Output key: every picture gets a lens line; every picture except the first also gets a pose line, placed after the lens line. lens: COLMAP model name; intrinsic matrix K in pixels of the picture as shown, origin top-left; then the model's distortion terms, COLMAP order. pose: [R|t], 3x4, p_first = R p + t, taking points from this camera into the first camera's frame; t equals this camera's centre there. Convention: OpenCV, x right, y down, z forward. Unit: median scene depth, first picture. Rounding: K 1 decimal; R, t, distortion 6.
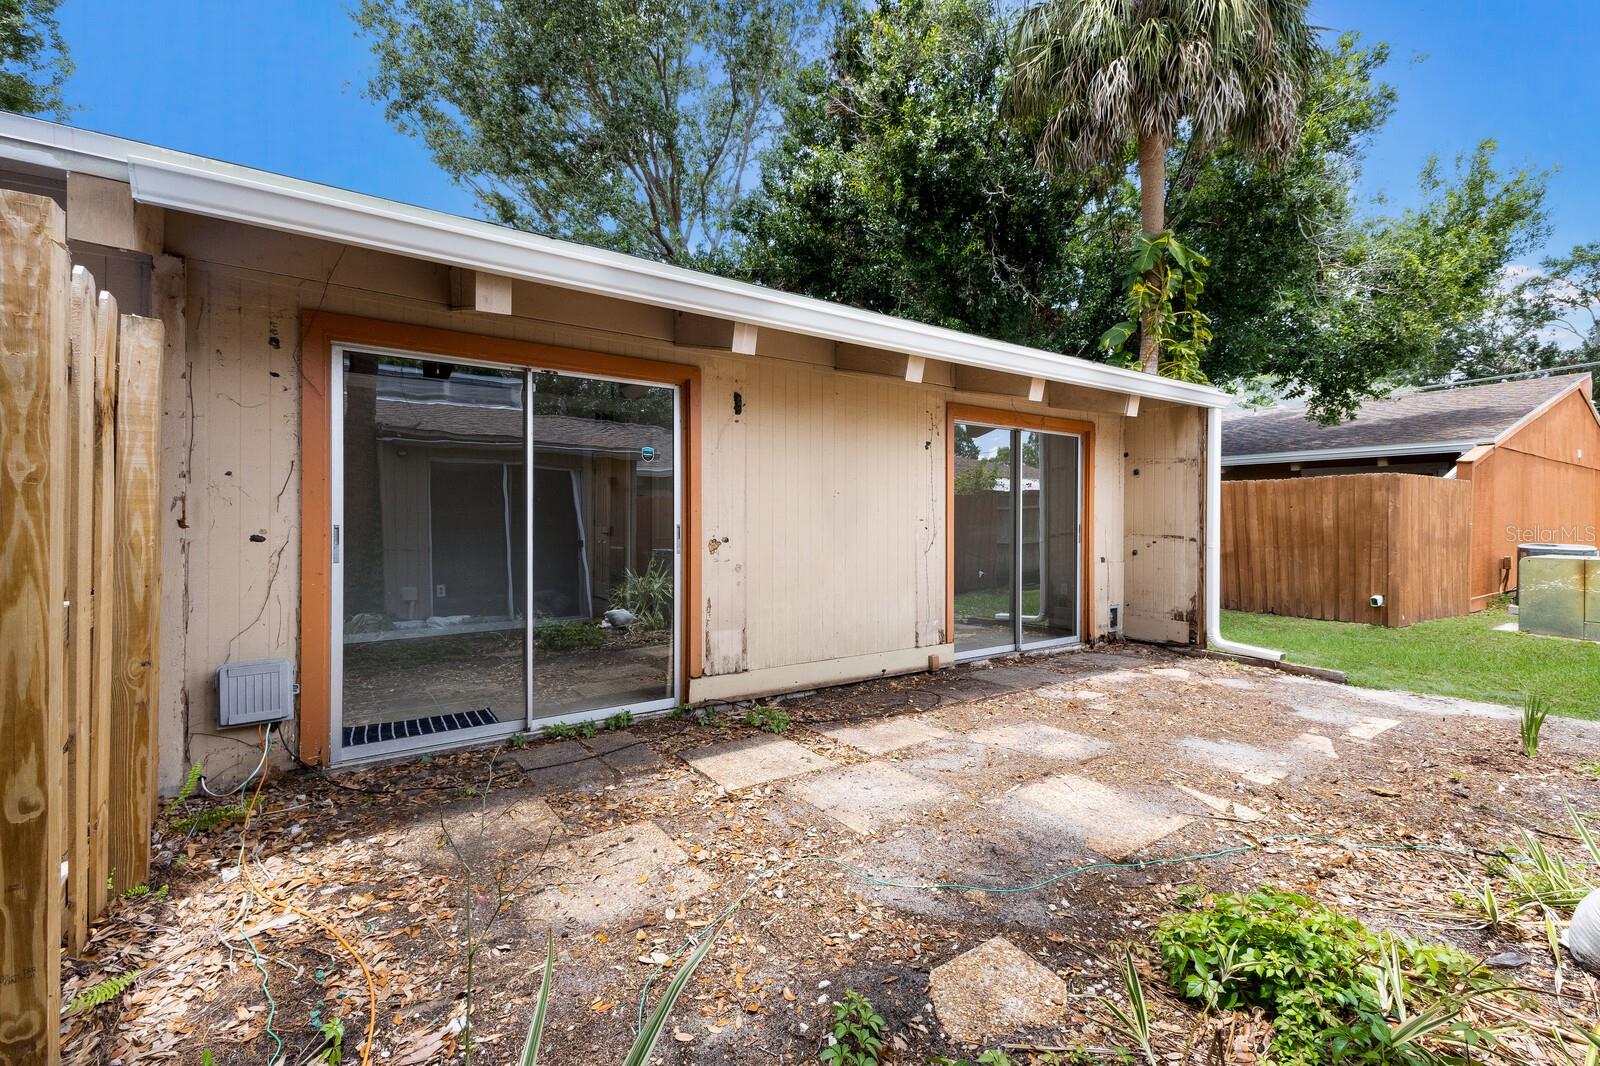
lens RADIAL K [[713.7, 0, 797.7], [0, 713.7, 528.9], [0, 0, 1]] dist [0.001922, 0.000098]
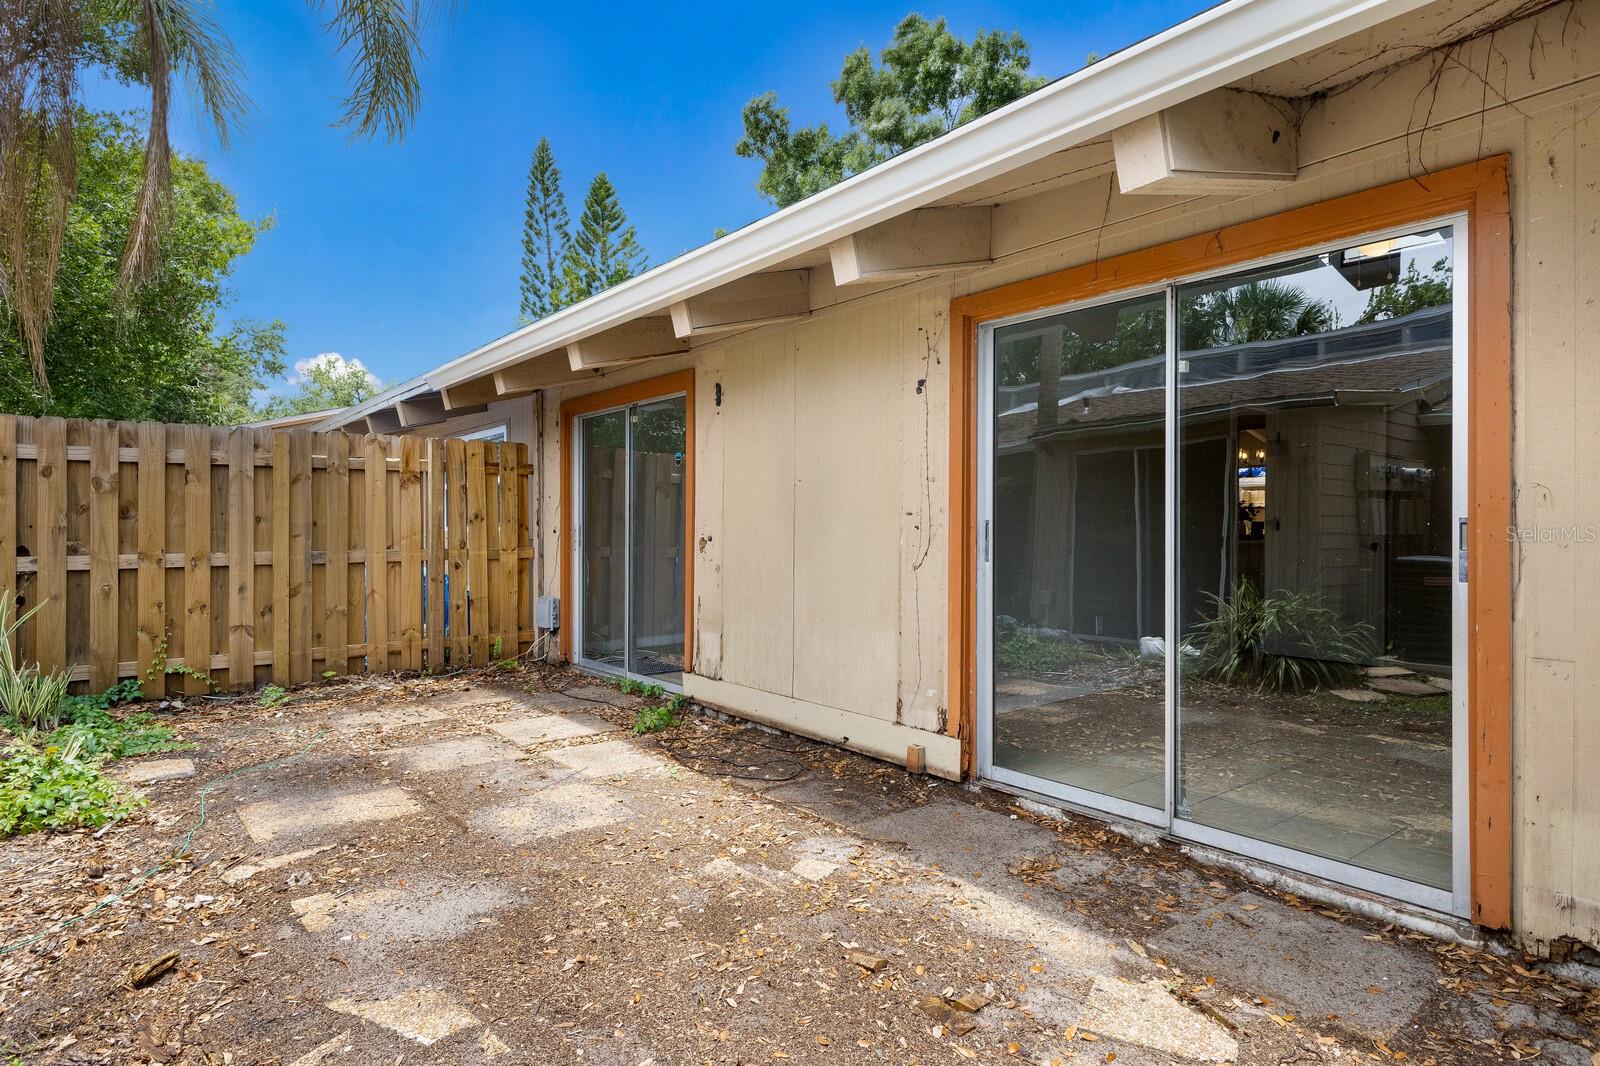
lens RADIAL K [[937.5, 0, 799.0], [0, 937.5, 527.6], [0, 0, 1]] dist [0.031400, 0.000505]
pose [[0.028886, 0.000543, -0.999583, 1.157477], [-0.005618, 0.999984, 0.000381, -0.000753], [0.999567, 0.005605, 0.028889, 1.070425]]
